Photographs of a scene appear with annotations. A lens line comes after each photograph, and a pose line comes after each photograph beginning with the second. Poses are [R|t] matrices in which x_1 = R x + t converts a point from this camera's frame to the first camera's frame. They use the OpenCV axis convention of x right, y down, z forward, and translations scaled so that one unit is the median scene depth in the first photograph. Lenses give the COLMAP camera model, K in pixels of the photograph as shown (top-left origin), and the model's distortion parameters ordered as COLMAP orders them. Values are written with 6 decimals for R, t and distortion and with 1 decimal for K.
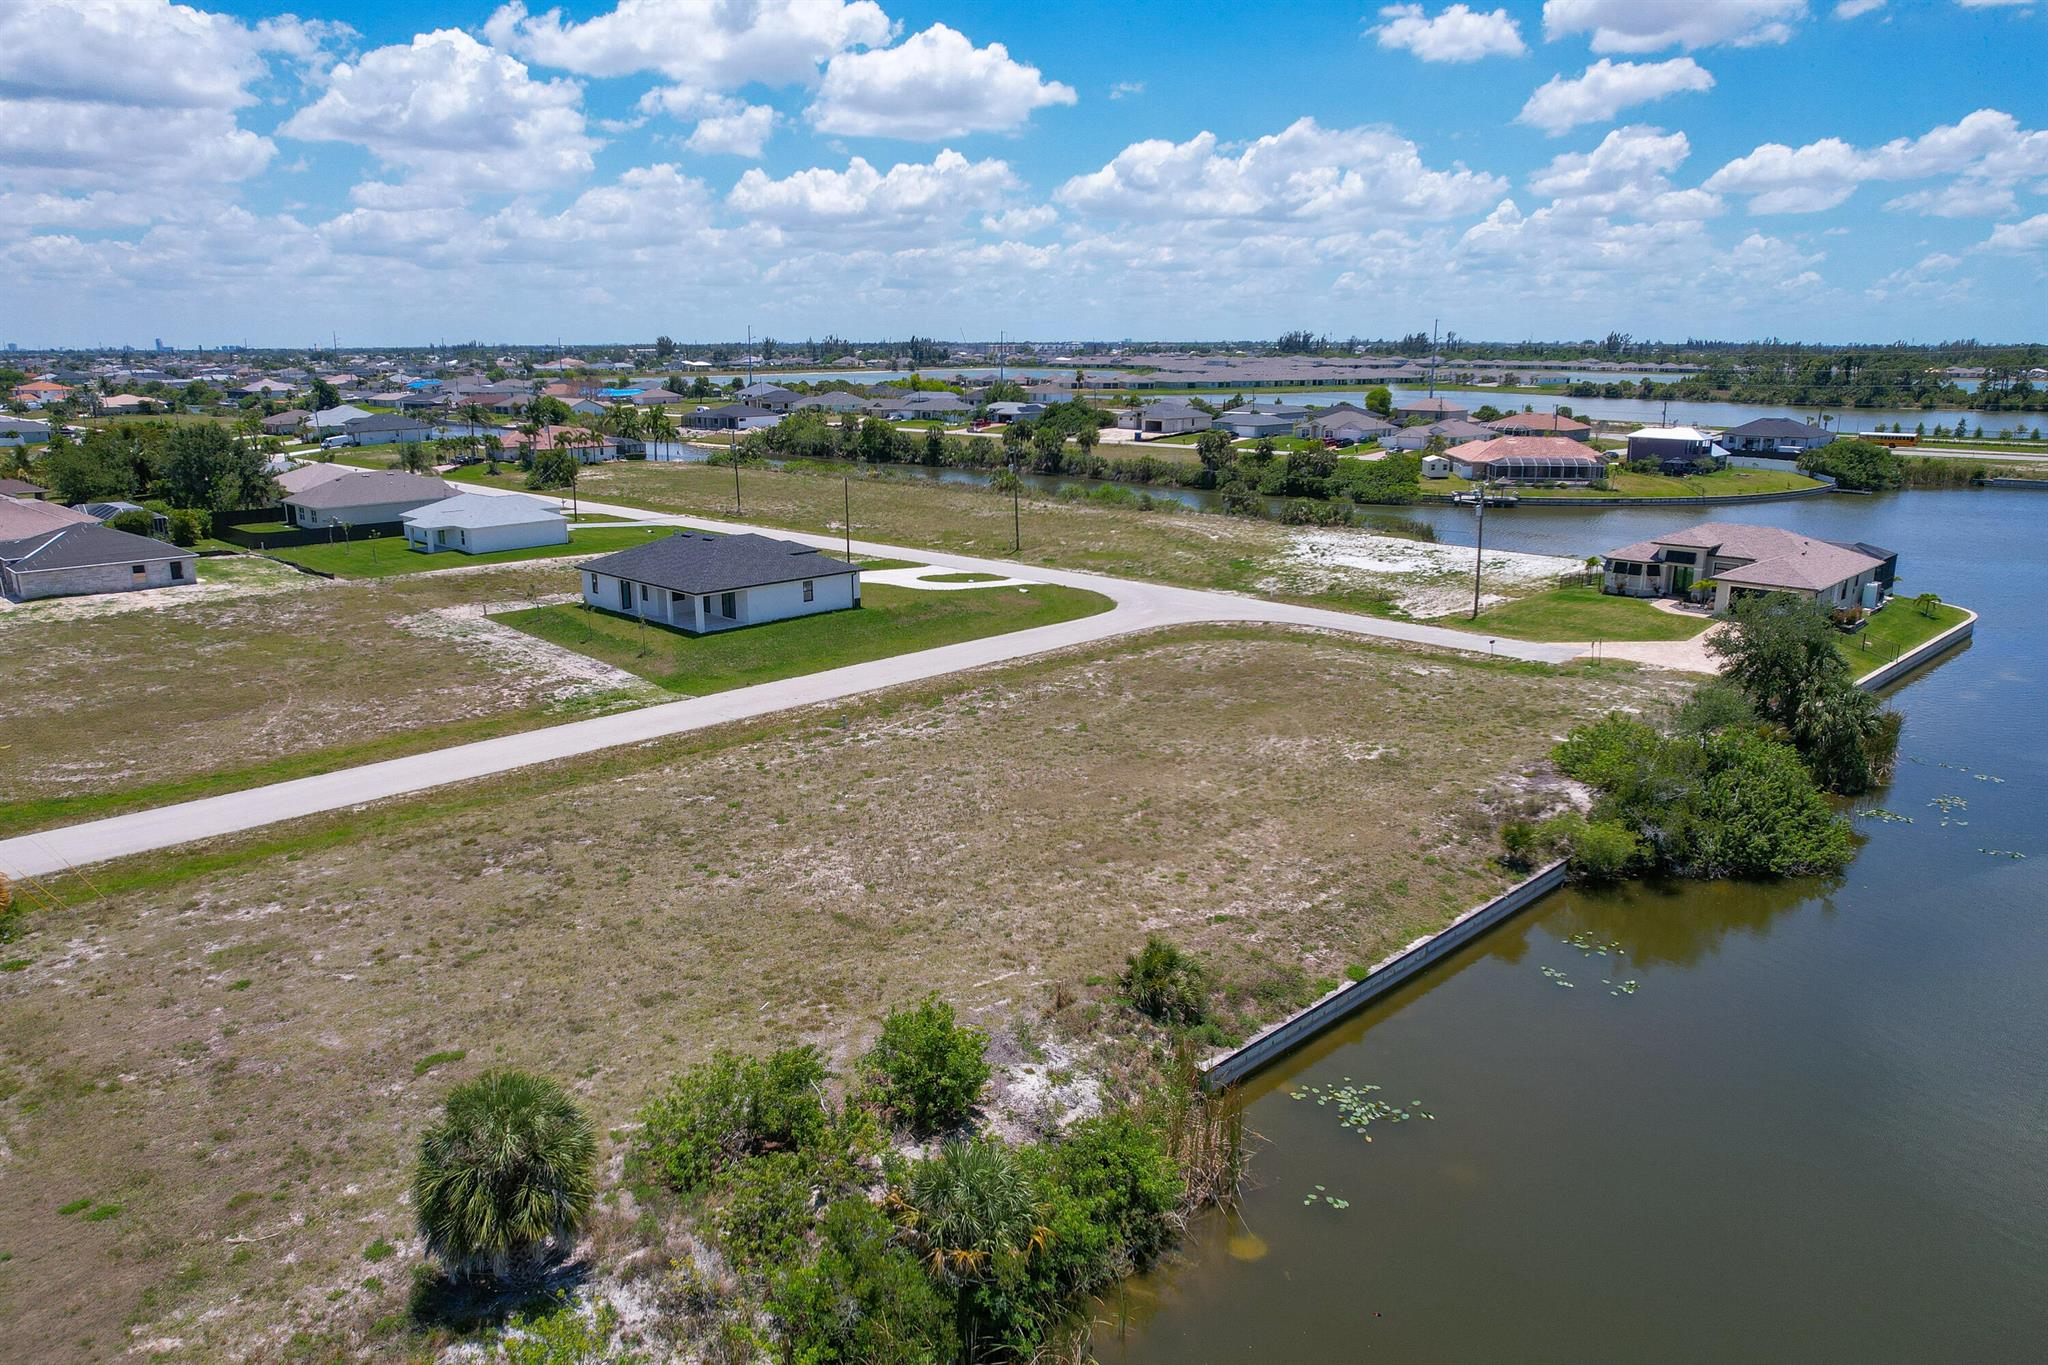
lens RADIAL K [[1405.8, 0, 1020.1], [0, 1405.8, 692.4], [0, 0, 1]] dist [-0.071377, 0.061390]
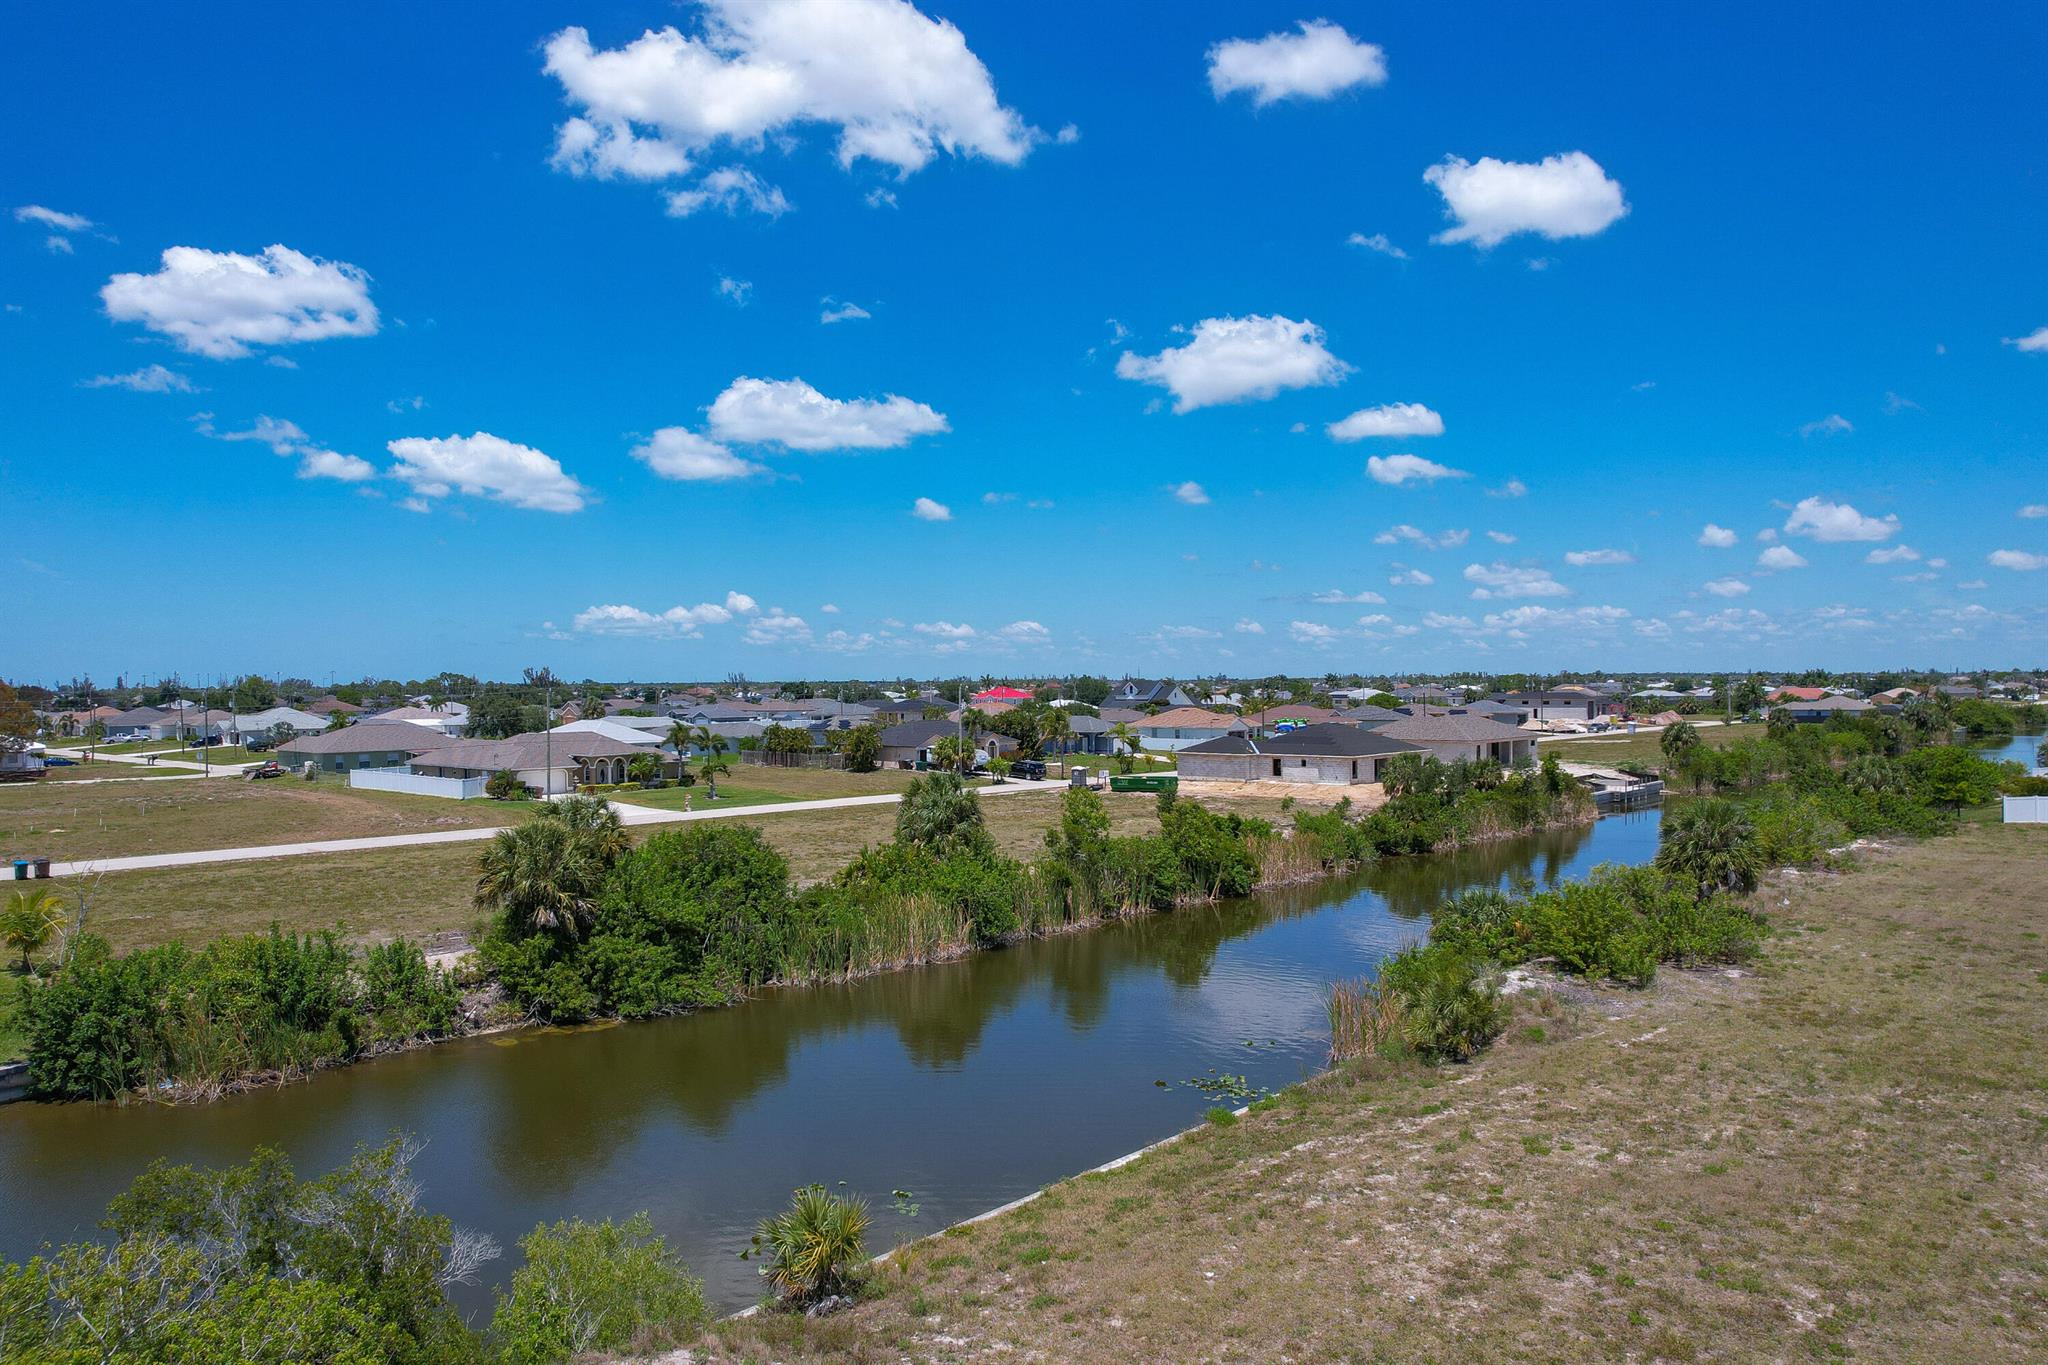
lens RADIAL K [[1405.8, 0, 1016.5], [0, 1405.8, 685.1], [0, 0, 1]] dist [-0.071377, 0.061390]
pose [[-0.999086, 0.011231, -0.041232, 0.240003], [0.000742, 0.969259, 0.246042, -0.124418], [0.042728, 0.245786, -0.968382, 1.049232]]
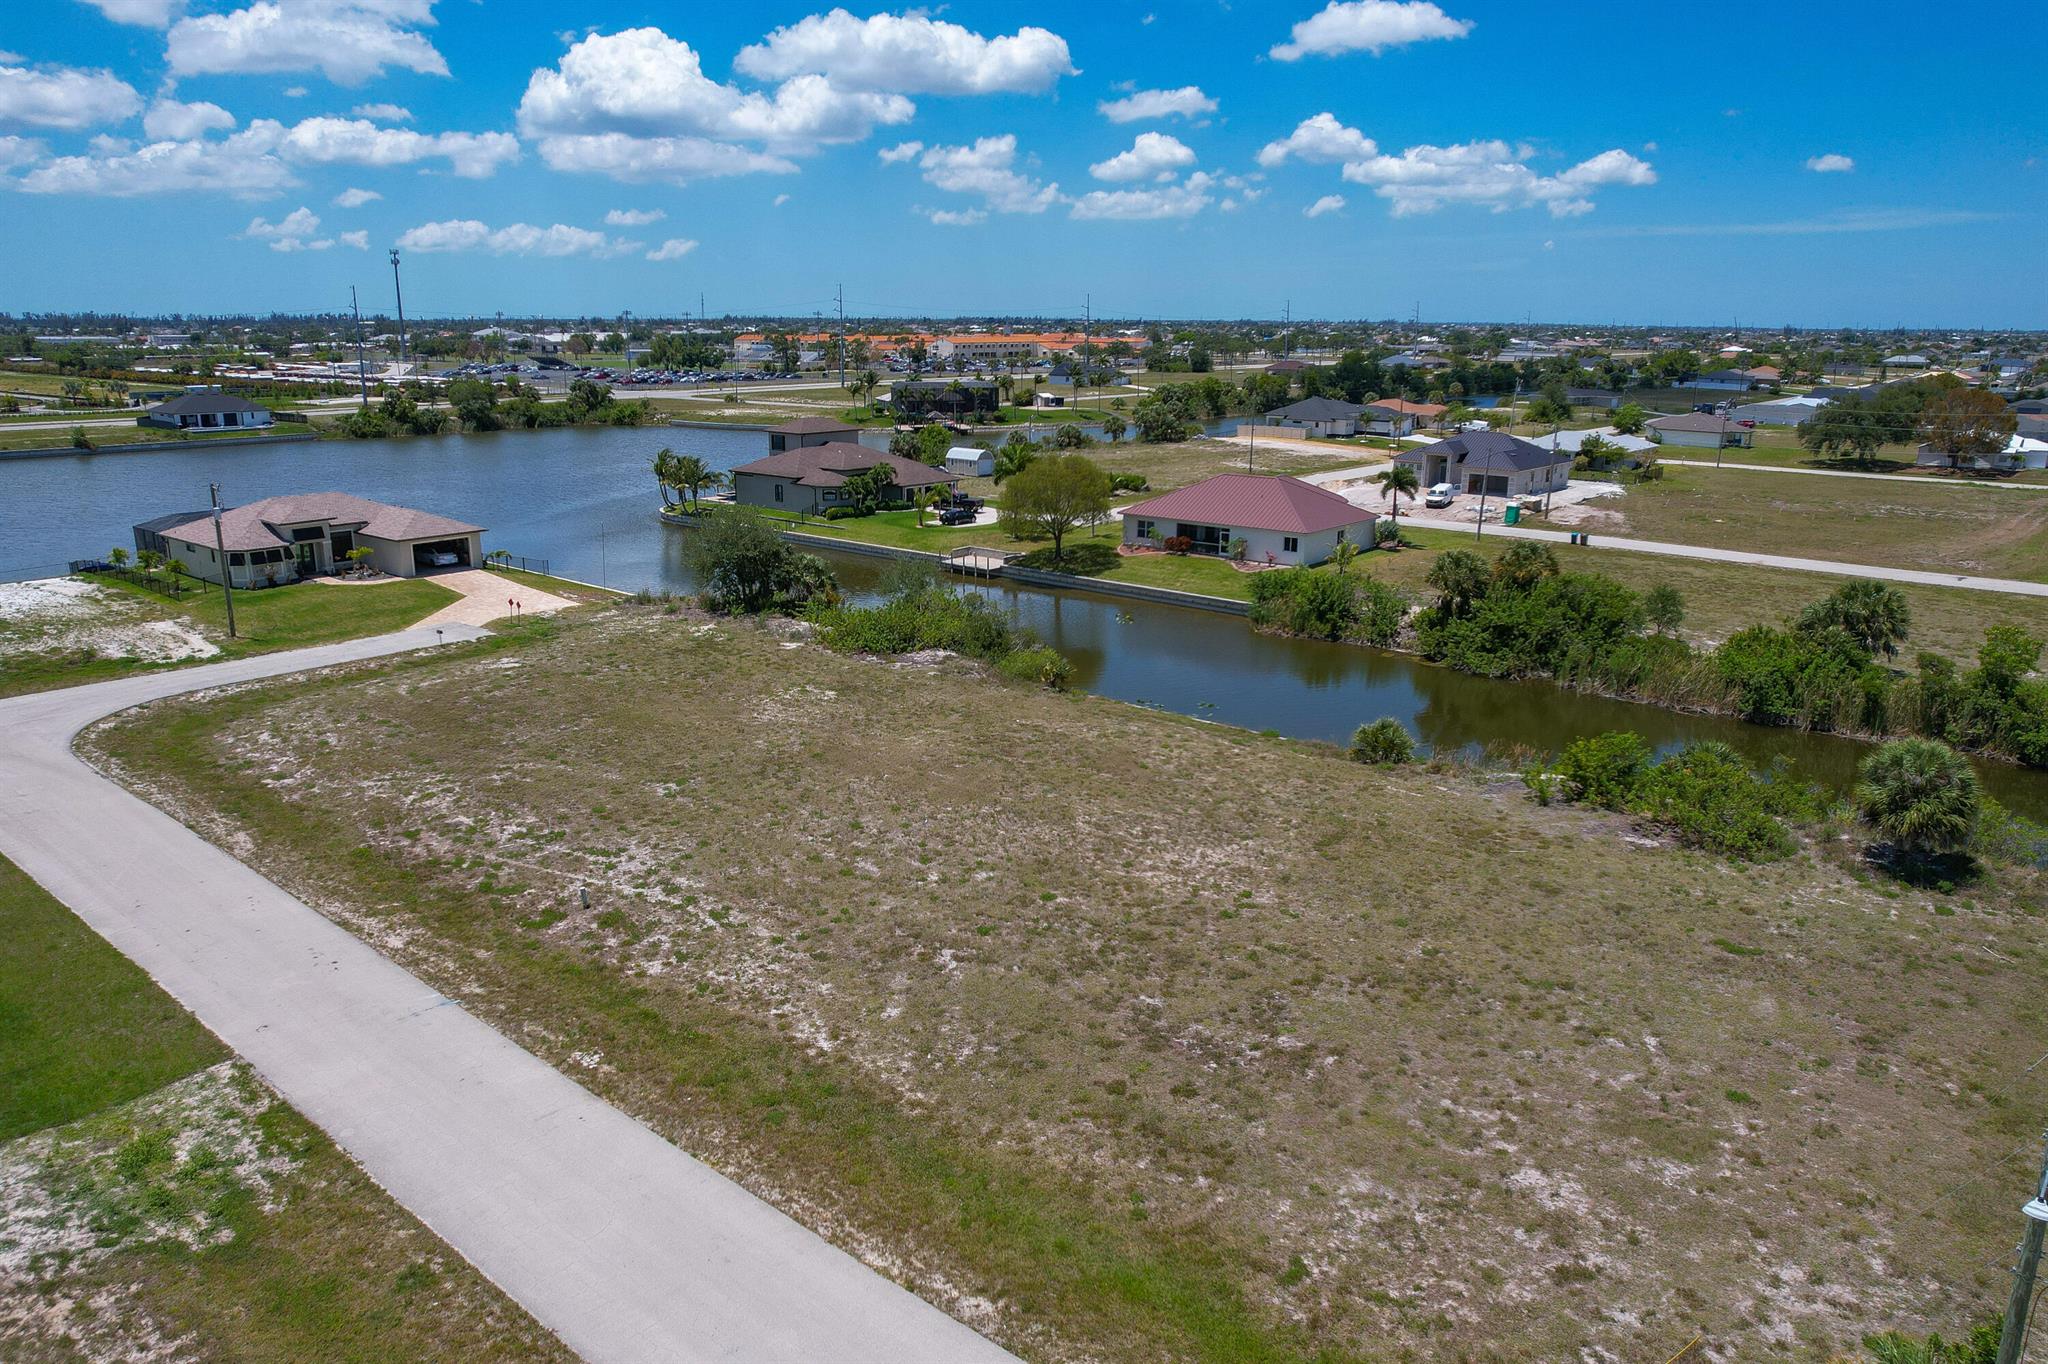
lens RADIAL K [[1405.8, 0, 1013.7], [0, 1405.8, 721.5], [0, 0, 1]] dist [-0.071377, 0.061390]
pose [[-0.073890, -0.274843, 0.958646, -0.741259], [0.238632, 0.928475, 0.284587, -0.191368], [-0.968295, 0.249791, -0.003019, 0.808368]]
